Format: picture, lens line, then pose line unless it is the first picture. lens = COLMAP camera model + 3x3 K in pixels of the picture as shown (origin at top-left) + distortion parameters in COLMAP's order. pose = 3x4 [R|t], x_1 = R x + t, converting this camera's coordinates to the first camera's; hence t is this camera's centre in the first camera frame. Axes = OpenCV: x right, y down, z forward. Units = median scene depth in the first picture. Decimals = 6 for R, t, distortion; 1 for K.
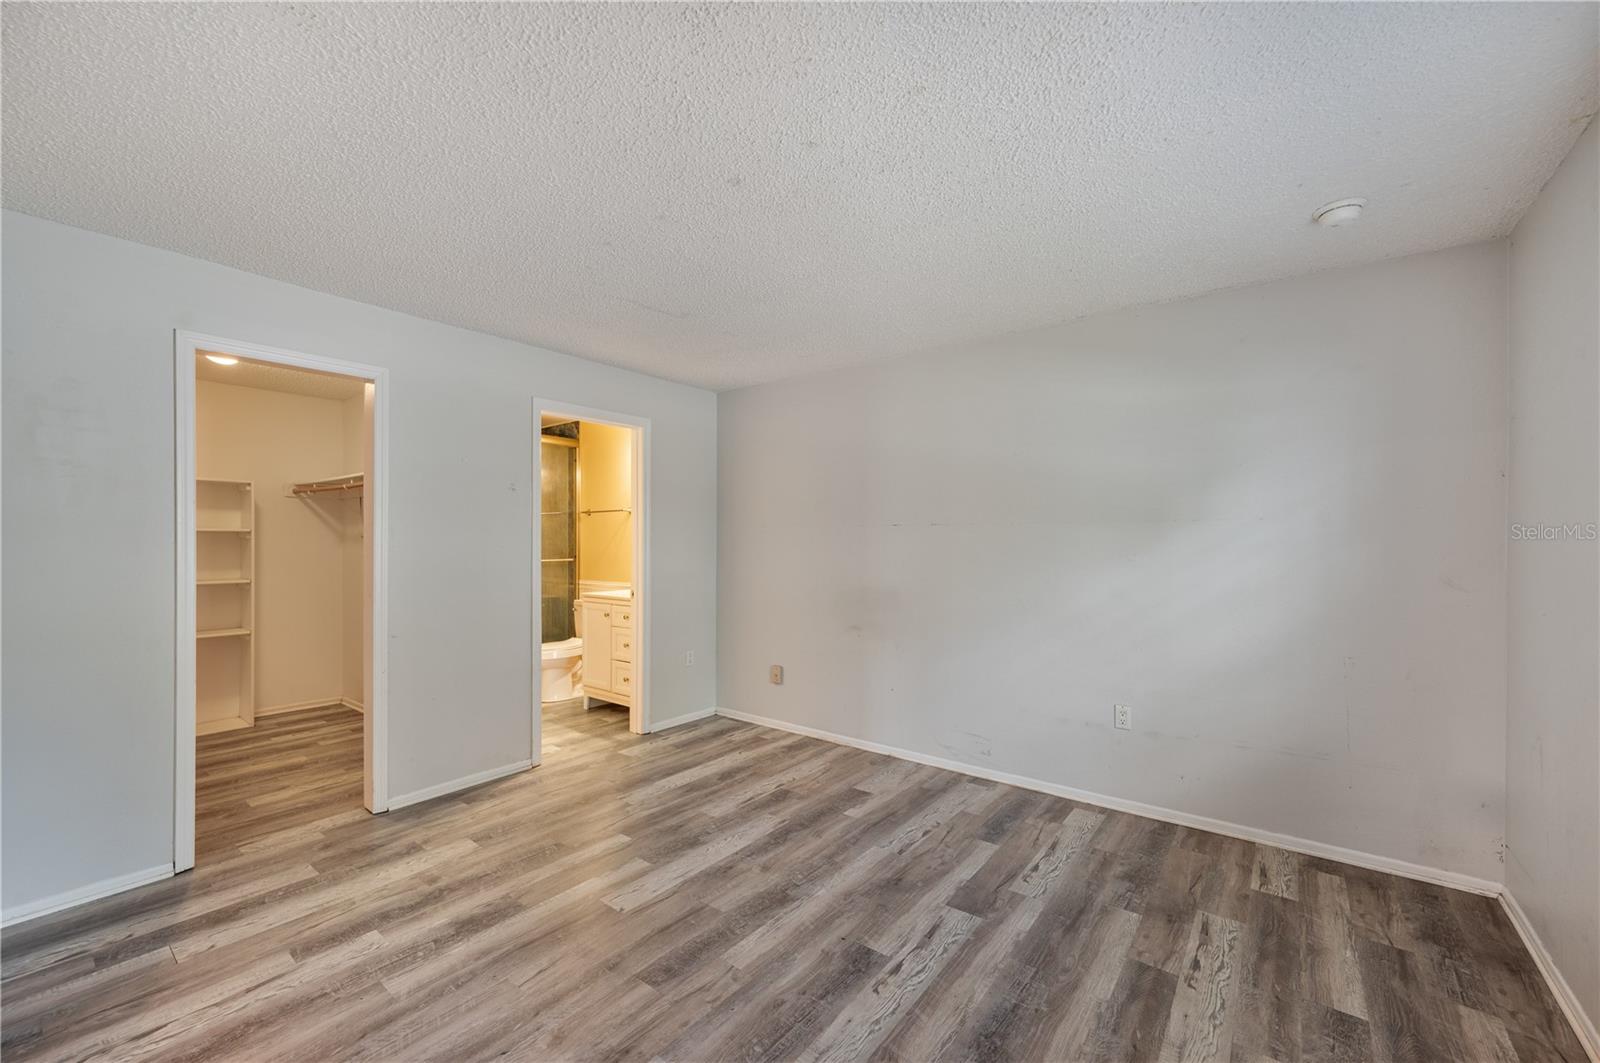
lens RADIAL K [[635.6, 0, 791.9], [0, 635.6, 538.6], [0, 0, 1]] dist [0.000091, -0.000719]
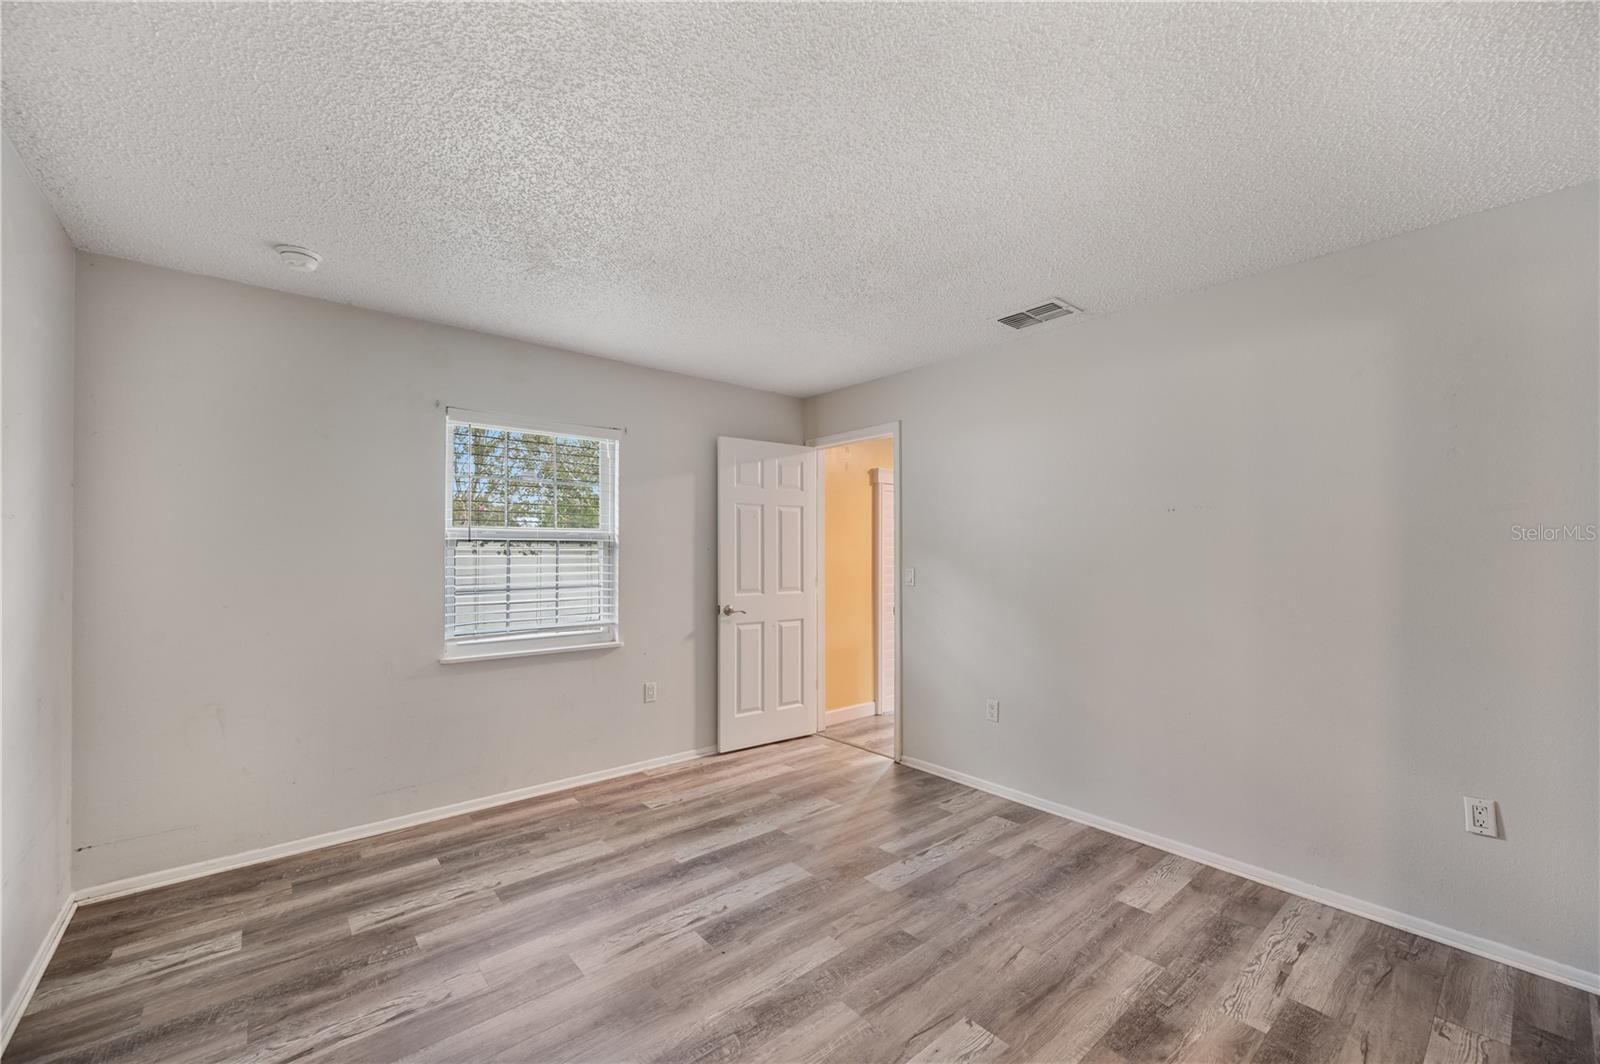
lens RADIAL K [[635.6, 0, 800.7], [0, 635.6, 540.5], [0, 0, 1]] dist [0.000091, -0.000719]
pose [[-0.980203, 0.000343, 0.197997, -0.241848], [-0.003391, 0.999823, -0.018520, 0.001994], [-0.197968, -0.018825, -0.980028, 2.015988]]
